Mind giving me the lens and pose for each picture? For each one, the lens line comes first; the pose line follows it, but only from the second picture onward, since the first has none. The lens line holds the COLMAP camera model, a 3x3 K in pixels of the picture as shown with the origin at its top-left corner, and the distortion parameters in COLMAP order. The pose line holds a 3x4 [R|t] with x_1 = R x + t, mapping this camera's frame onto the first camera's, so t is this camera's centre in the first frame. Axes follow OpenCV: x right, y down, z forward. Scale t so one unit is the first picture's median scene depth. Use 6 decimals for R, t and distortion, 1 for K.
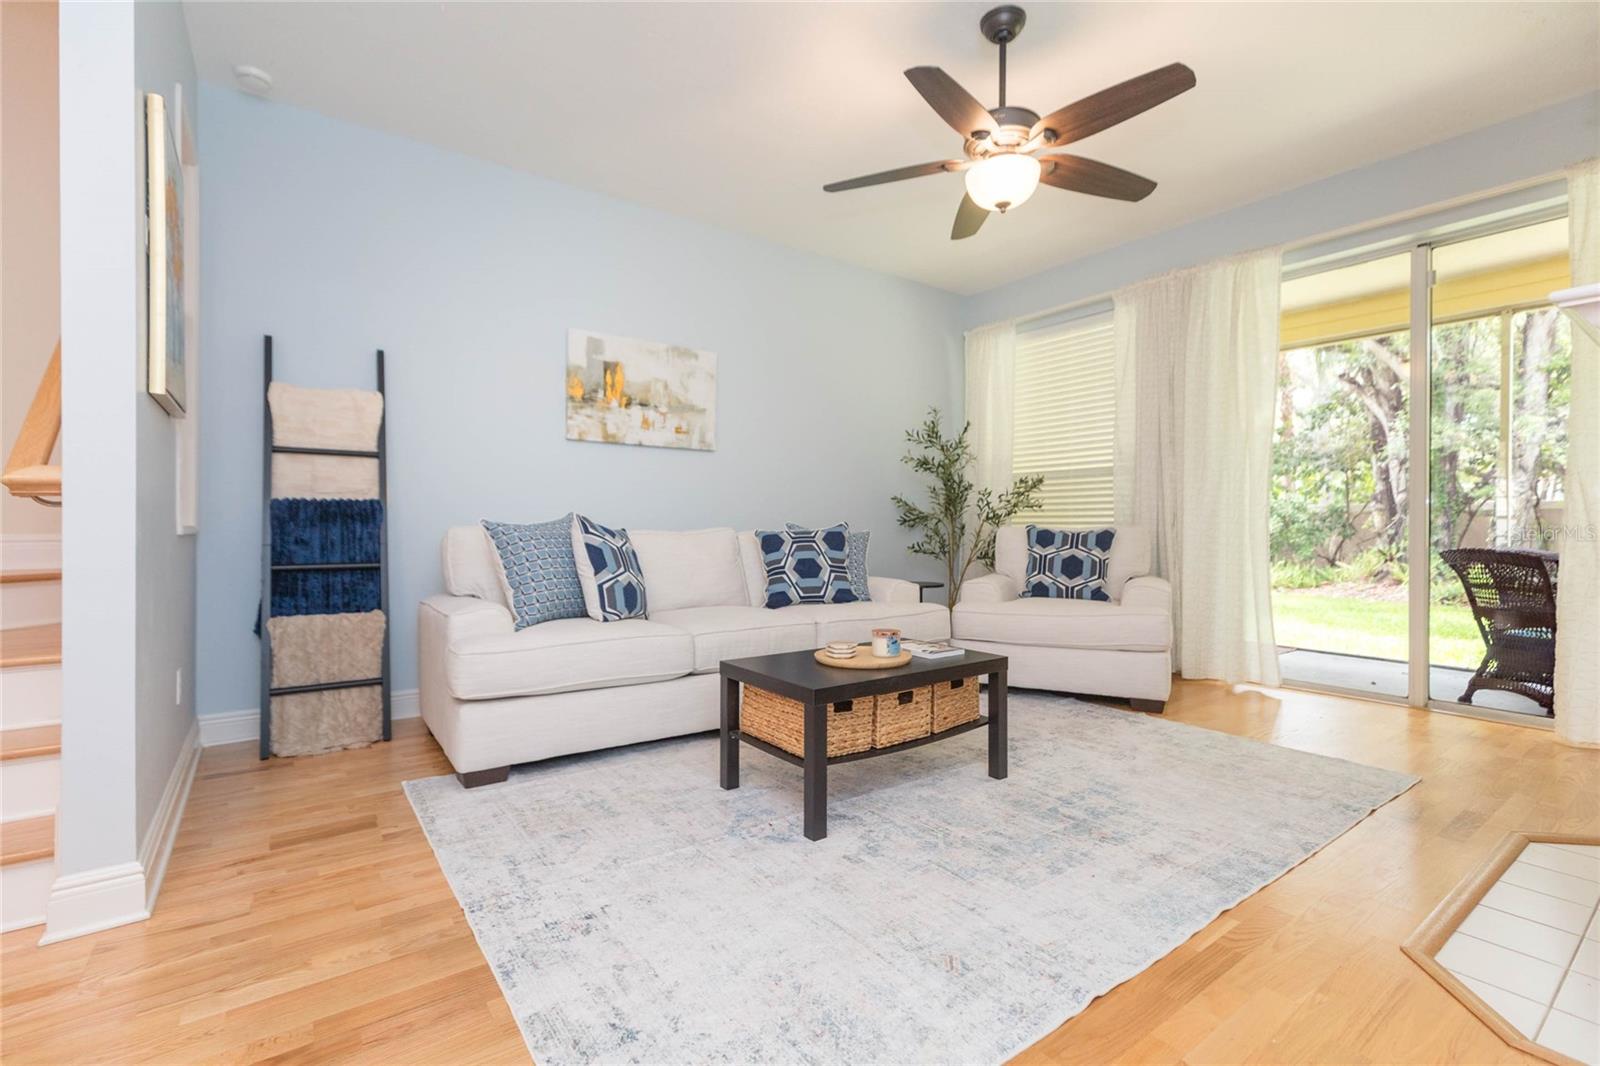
lens RADIAL K [[716.9, 0, 803.9], [0, 716.9, 529.8], [0, 0, 1]] dist [0.003767, 0.000080]
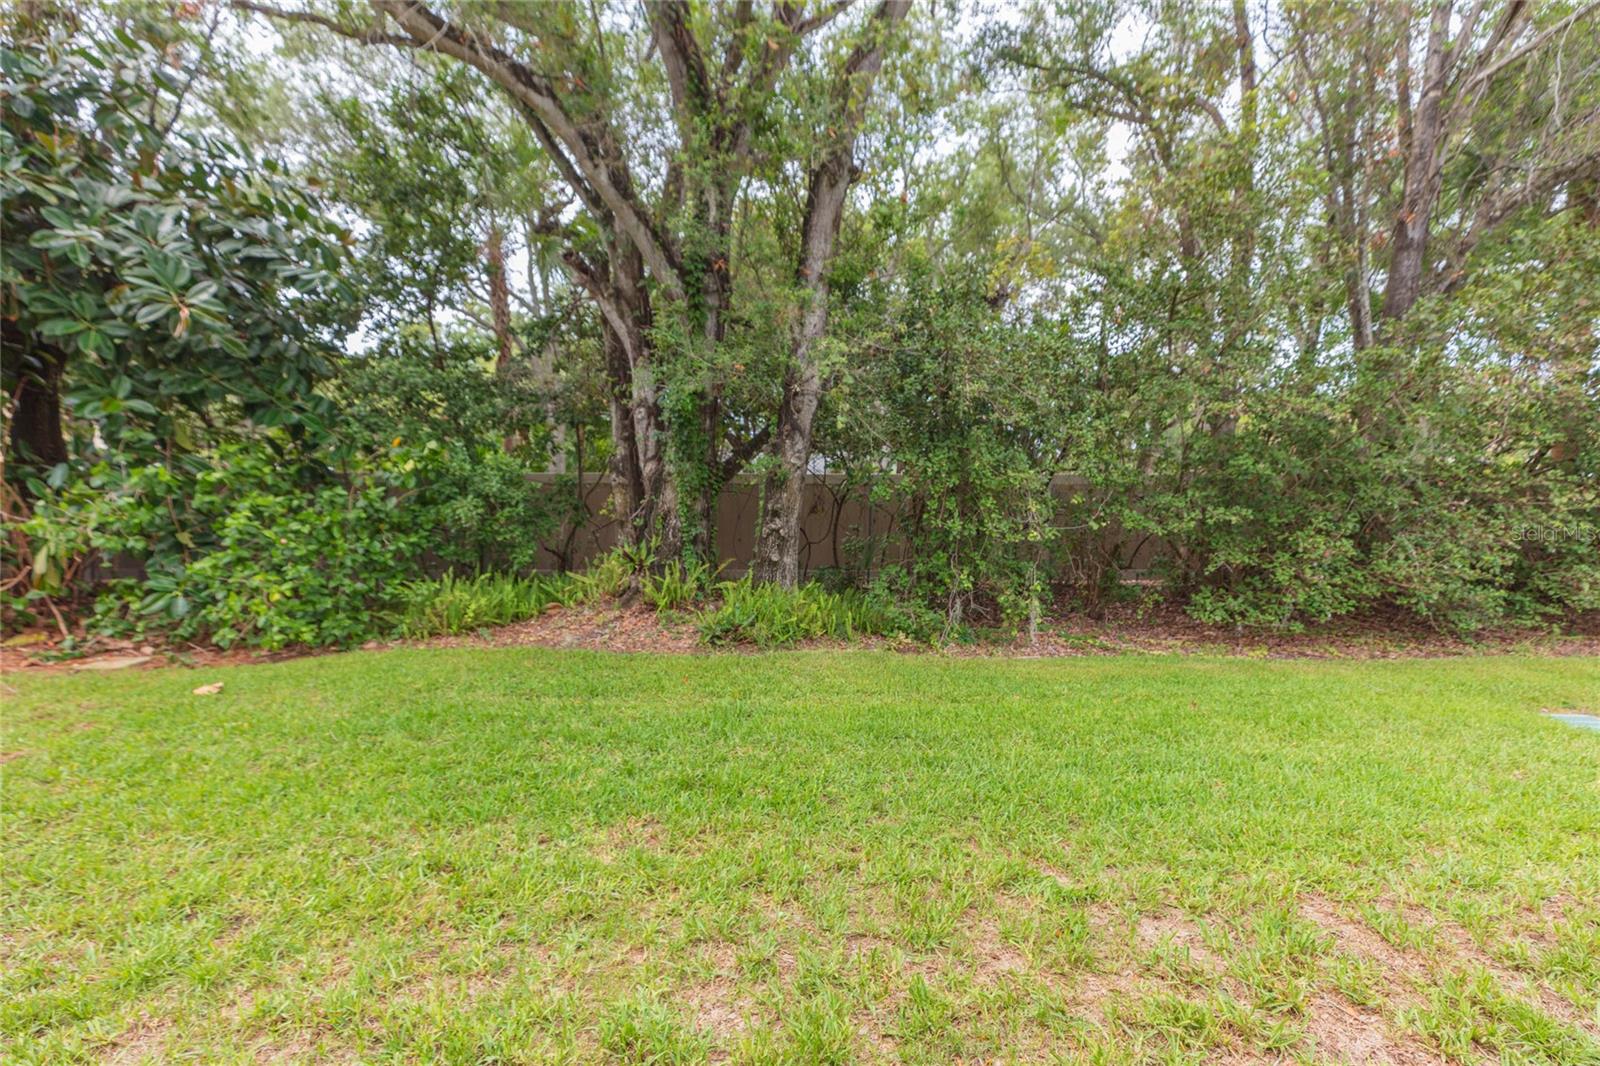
lens RADIAL K [[716.9, 0, 813.3], [0, 716.9, 537.0], [0, 0, 1]] dist [0.003767, 0.000080]
pose [[0.569890, -0.057336, 0.819719, 0.530138], [-0.001685, 0.997479, 0.070940, -0.040133], [-0.821720, -0.041809, 0.568356, 0.705445]]
